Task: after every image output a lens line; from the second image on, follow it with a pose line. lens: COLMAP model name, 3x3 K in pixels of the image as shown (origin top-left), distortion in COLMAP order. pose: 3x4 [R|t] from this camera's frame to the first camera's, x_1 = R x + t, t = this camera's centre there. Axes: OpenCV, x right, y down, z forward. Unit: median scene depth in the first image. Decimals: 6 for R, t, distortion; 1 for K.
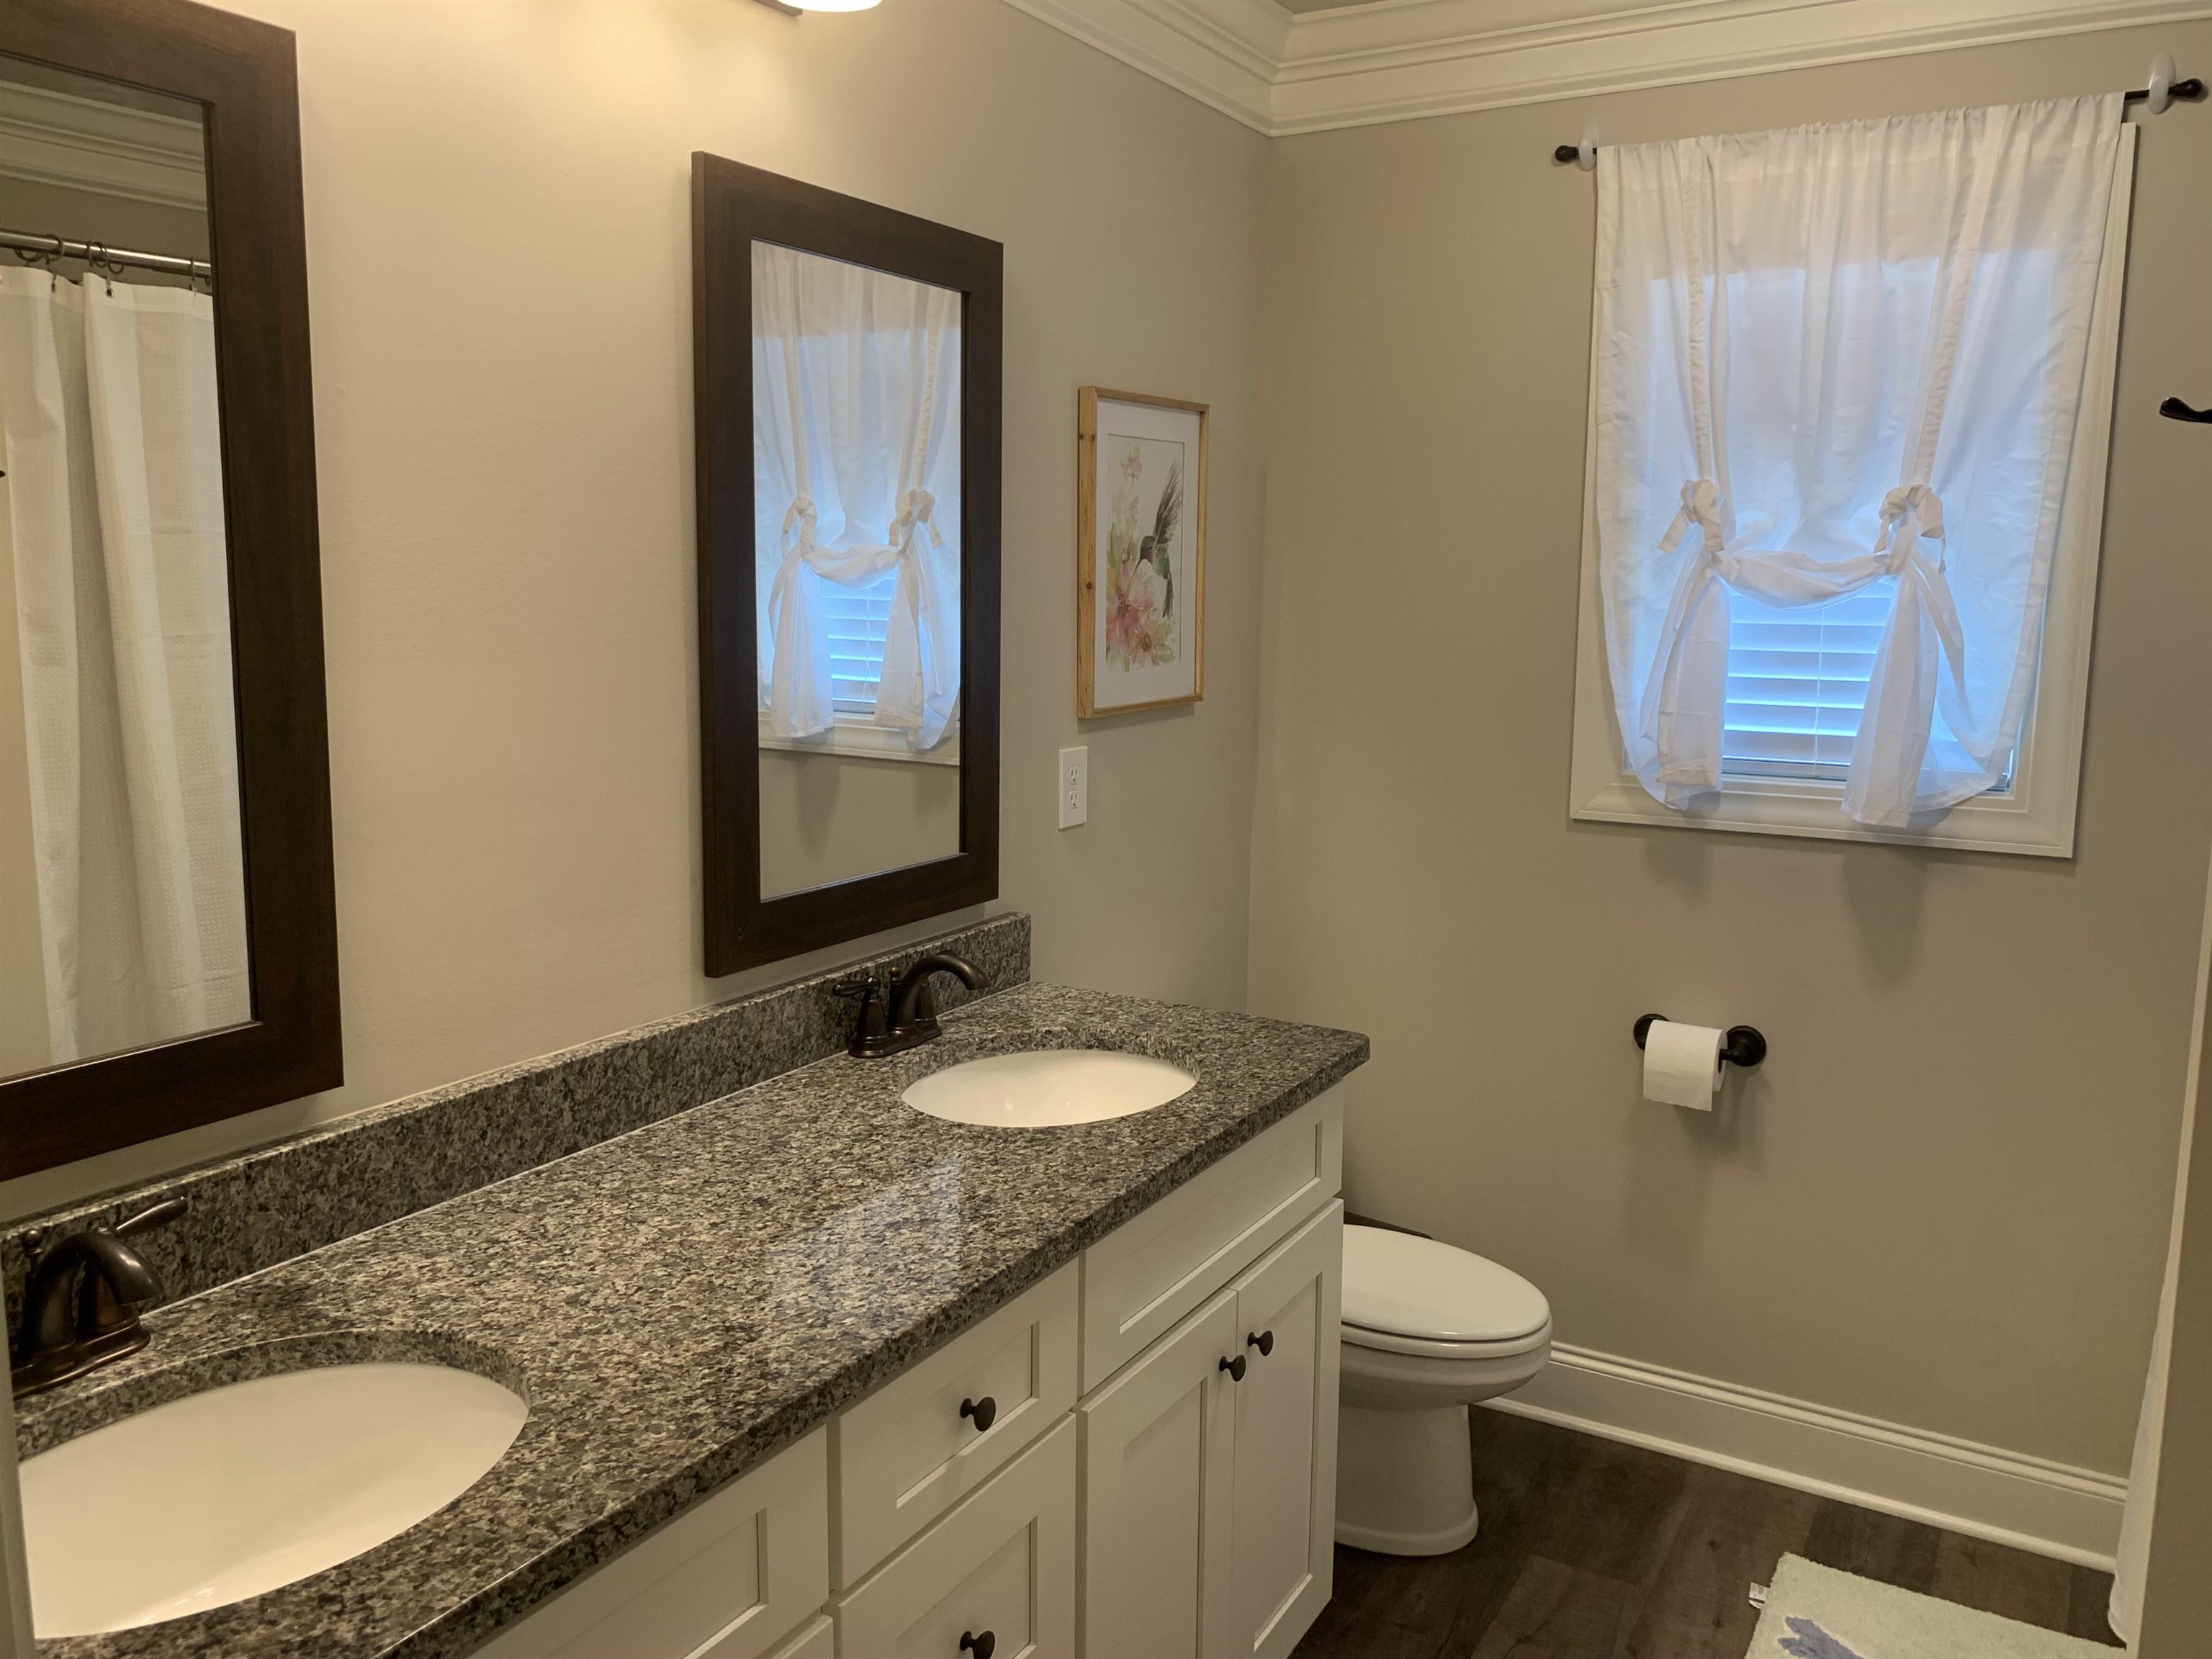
lens RADIAL K [[1706.4, 0, 1101.7], [0, 1706.4, 829.0], [0, 0, 1]] dist [0.045159, -0.072196]
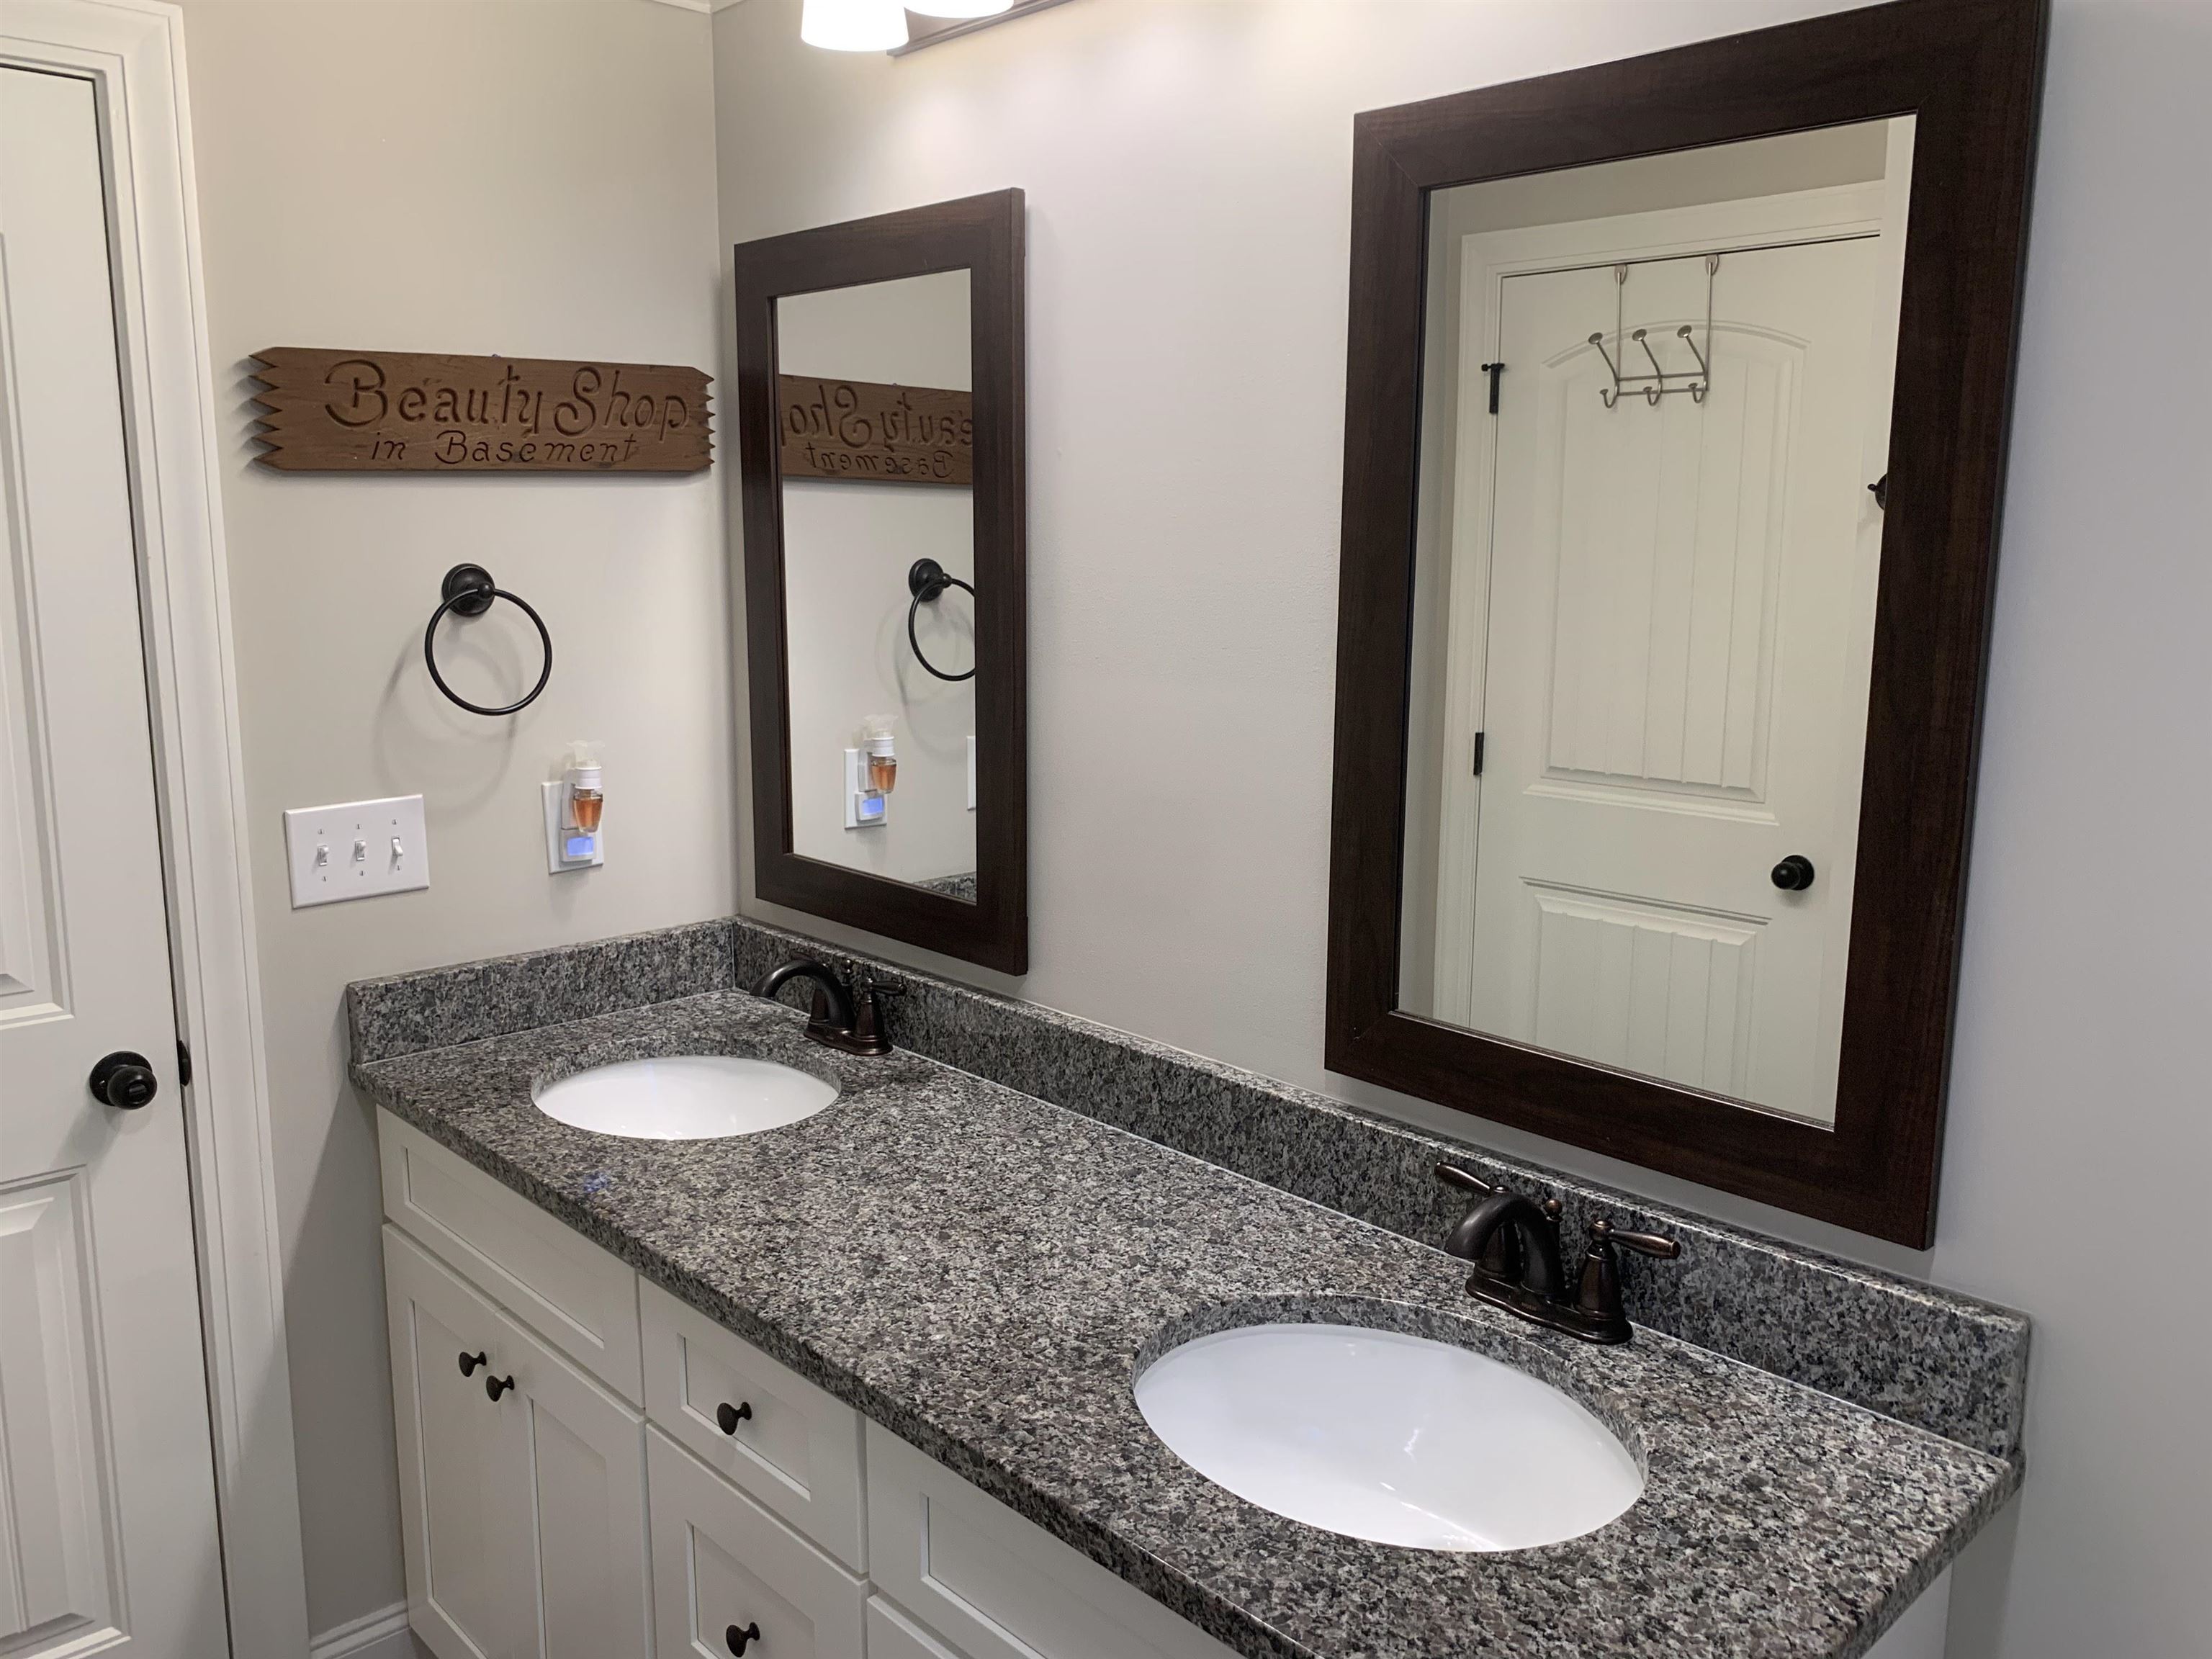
lens RADIAL K [[1706.4, 0, 1100.6], [0, 1706.4, 817.5], [0, 0, 1]] dist [0.045159, -0.072196]
pose [[-0.276012, 0.156213, -0.948375, 0.673024], [-0.155802, 0.966383, 0.204524, -0.216532], [0.948442, 0.204210, -0.242395, 1.183854]]
